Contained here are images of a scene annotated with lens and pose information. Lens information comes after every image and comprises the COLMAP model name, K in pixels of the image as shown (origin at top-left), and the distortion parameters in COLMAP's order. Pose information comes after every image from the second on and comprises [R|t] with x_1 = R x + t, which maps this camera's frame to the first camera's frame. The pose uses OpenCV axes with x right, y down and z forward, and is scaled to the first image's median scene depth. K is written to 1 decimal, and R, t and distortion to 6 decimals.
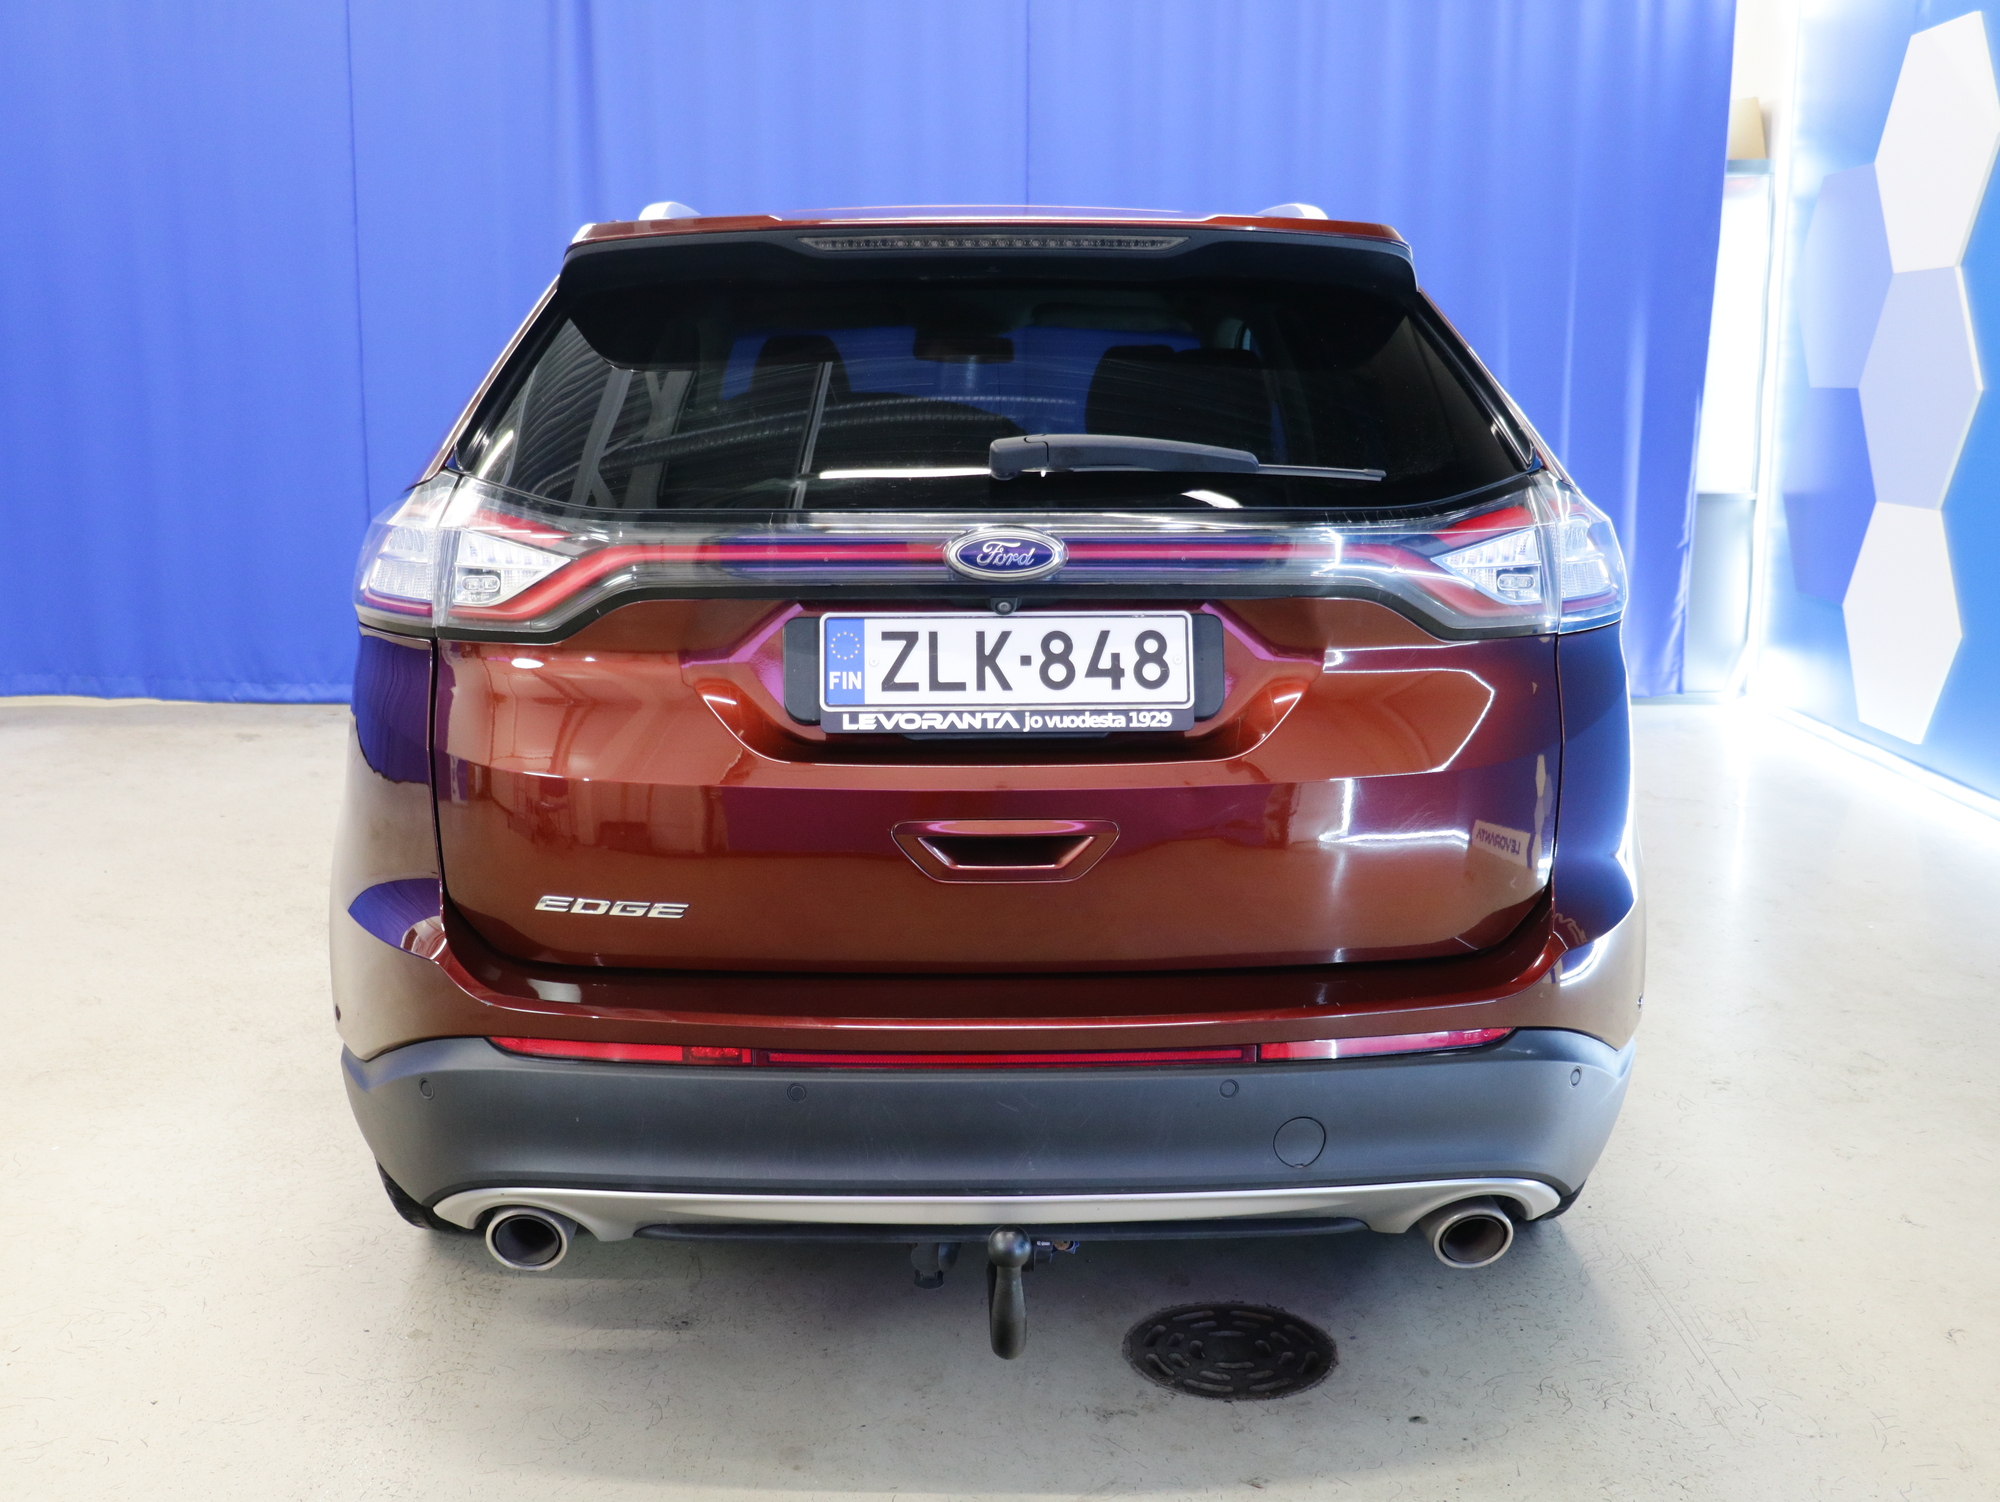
lens RADIAL K [[2016.0, 0, 1000.0], [0, 2016.0, 751.0], [0, 0, 1]] dist [-0.046650, -0.007993]
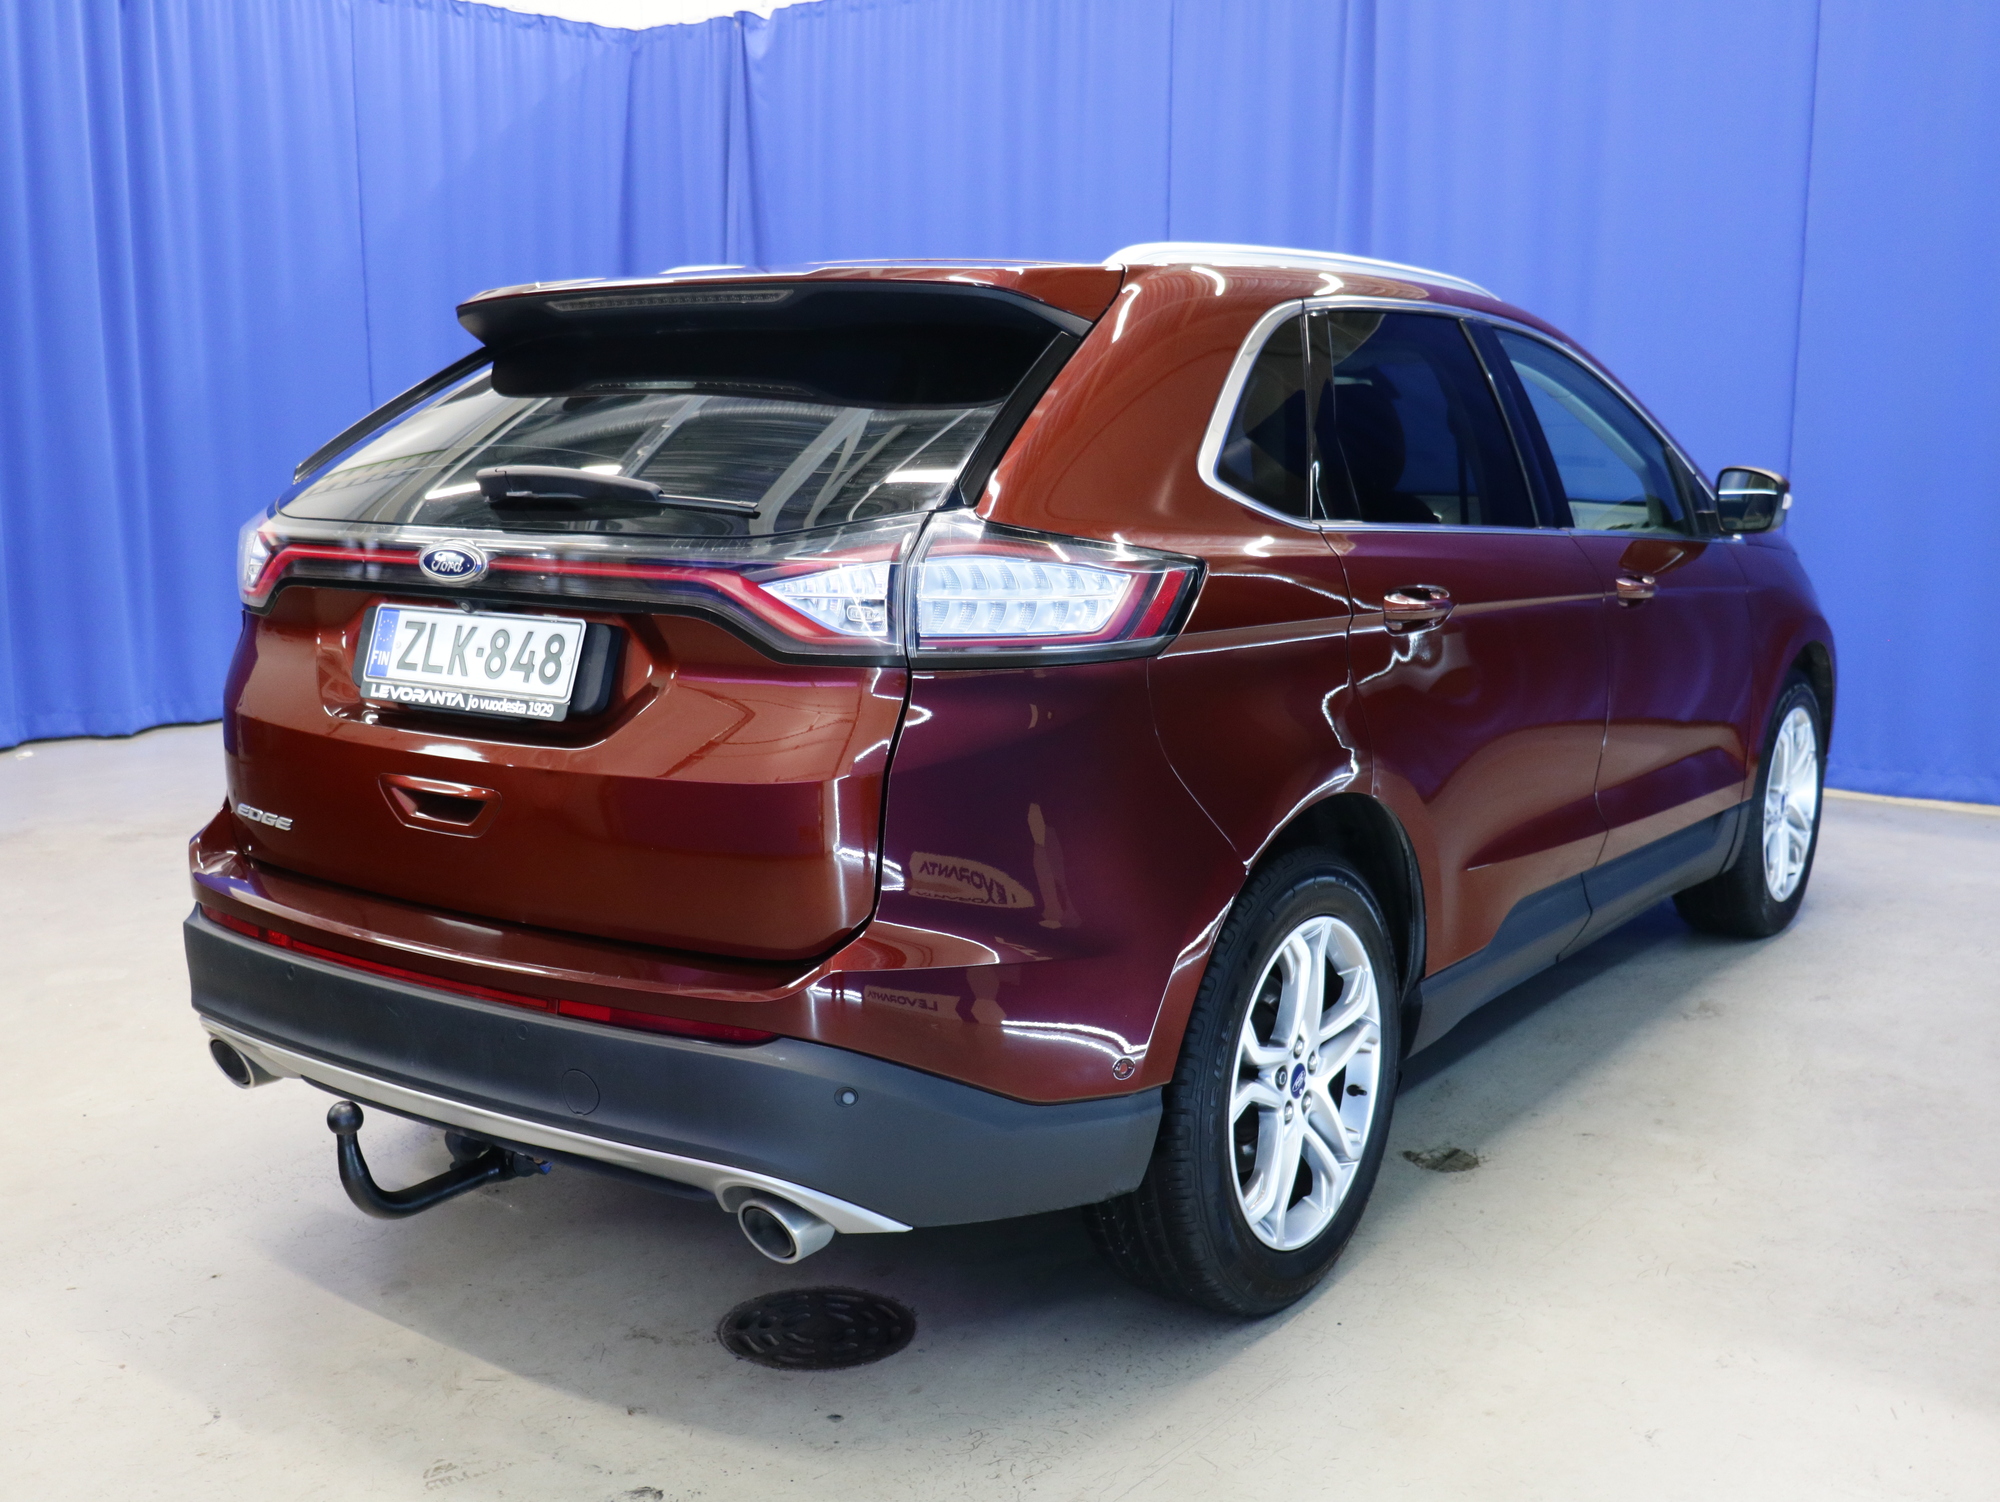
lens RADIAL K [[2099.1, 0, 1000.0], [0, 2099.1, 751.0], [0, 0, 1]] dist [-0.037822, 0.005799]
pose [[0.799242, 0.097656, -0.593023, 1.007791], [-0.112053, 0.993622, 0.012608, -0.036826], [0.590472, 0.056373, 0.805087, 0.180951]]
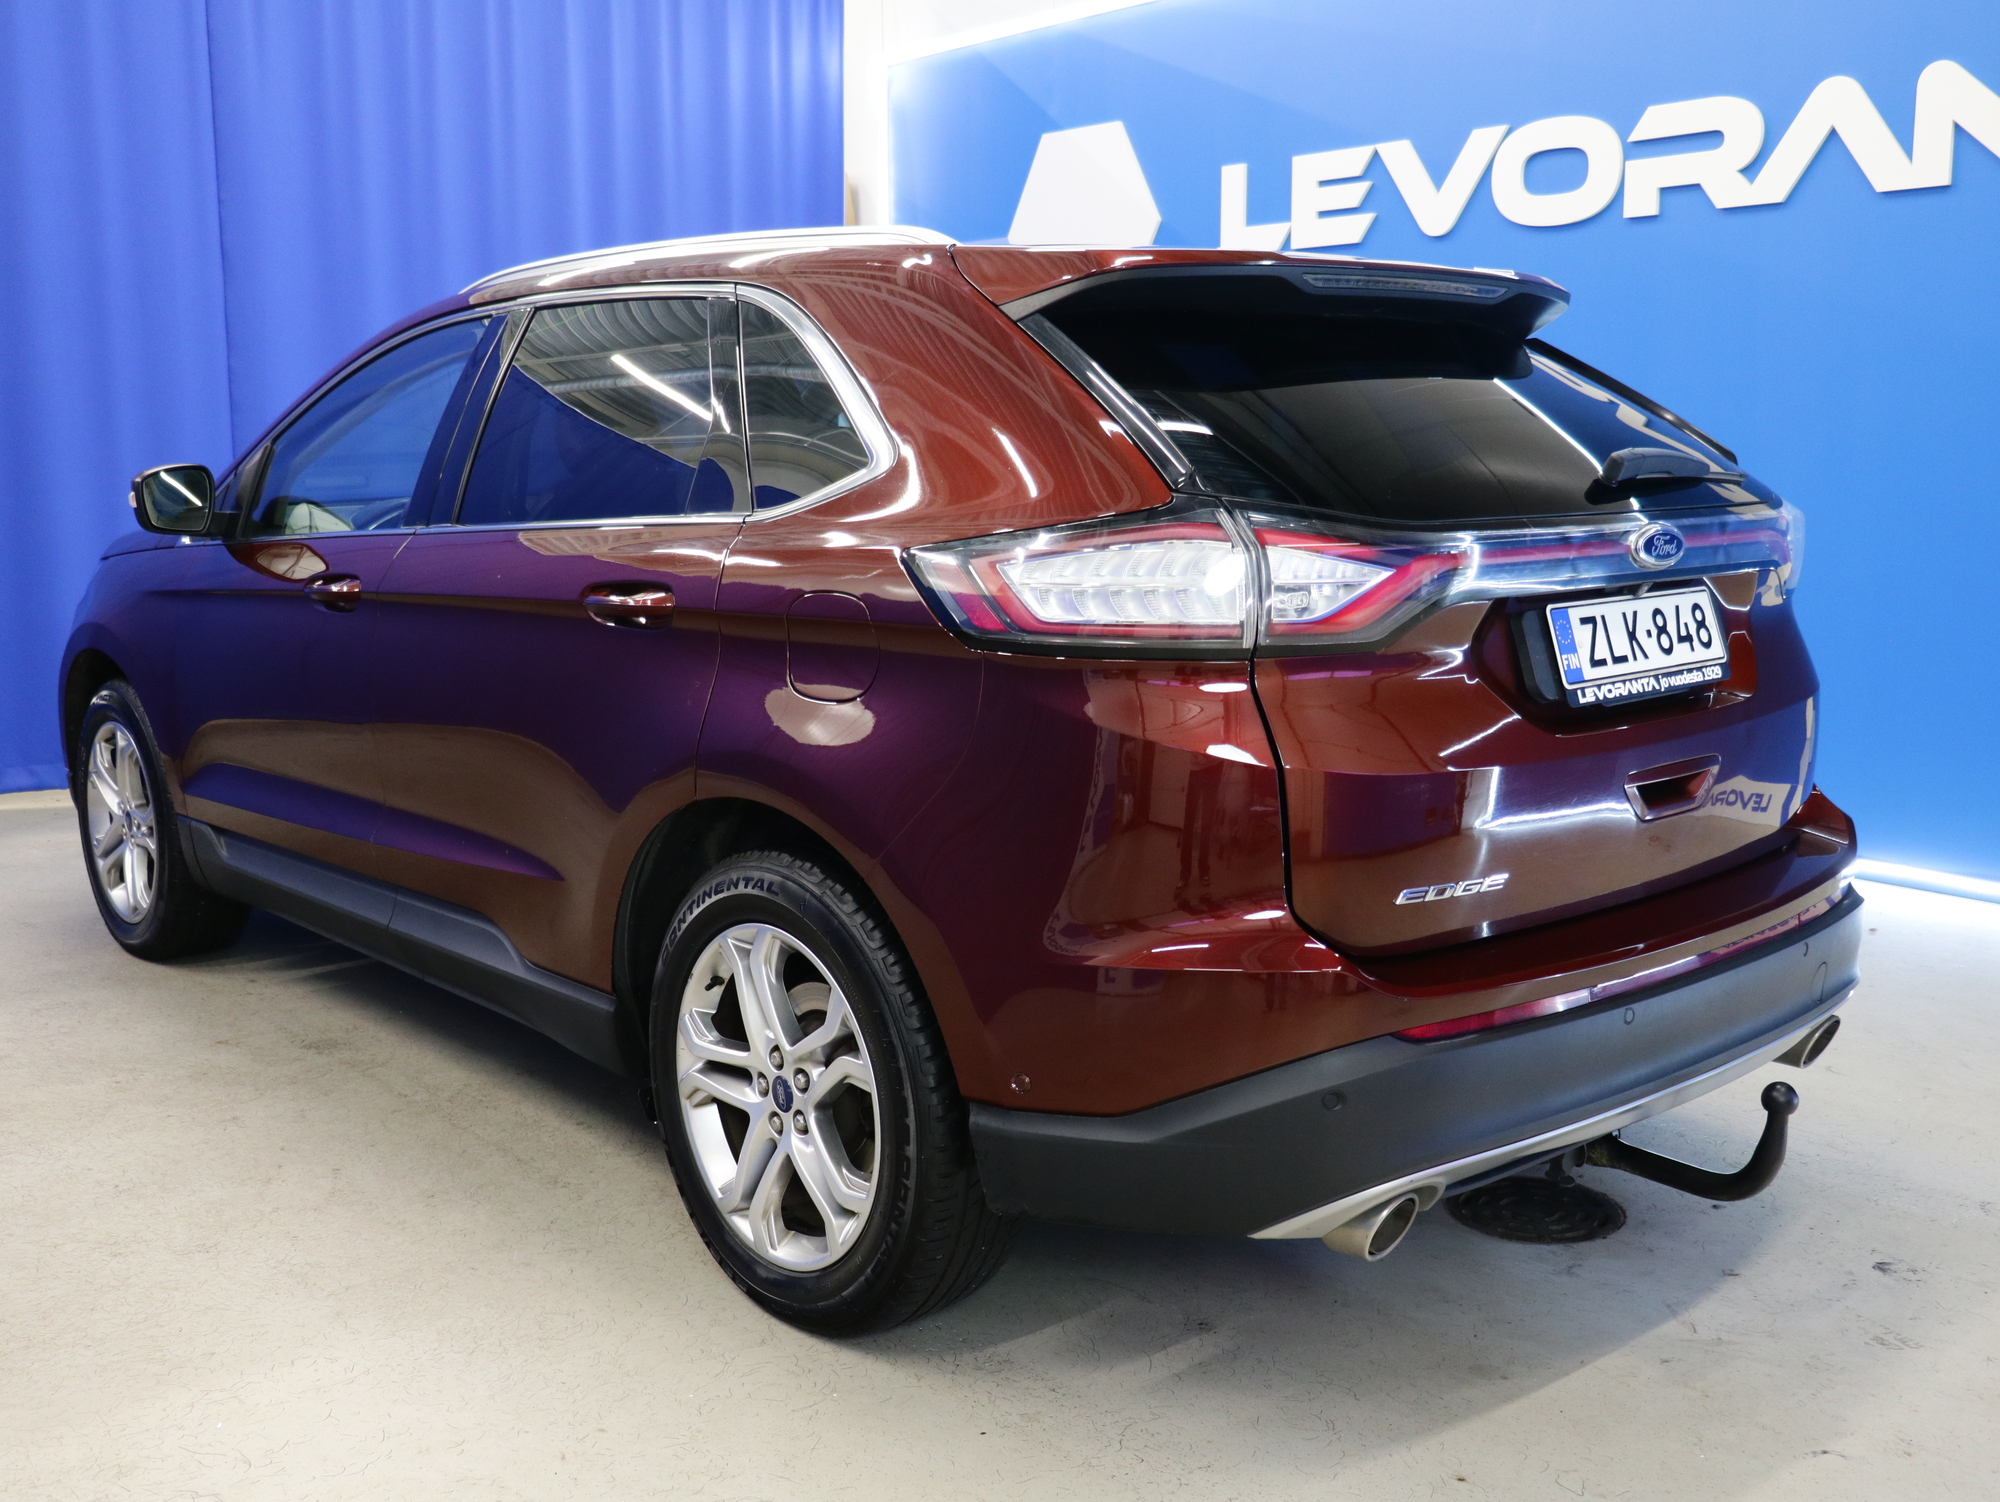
lens RADIAL K [[1953.7, 0, 1000.0], [0, 1953.7, 751.0], [0, 0, 1]] dist [-0.025676, 0.020525]
pose [[0.764134, -0.110122, 0.635588, -1.039127], [0.124714, 0.991950, 0.021928, -0.049274], [-0.632886, 0.062511, 0.771717, 0.347020]]
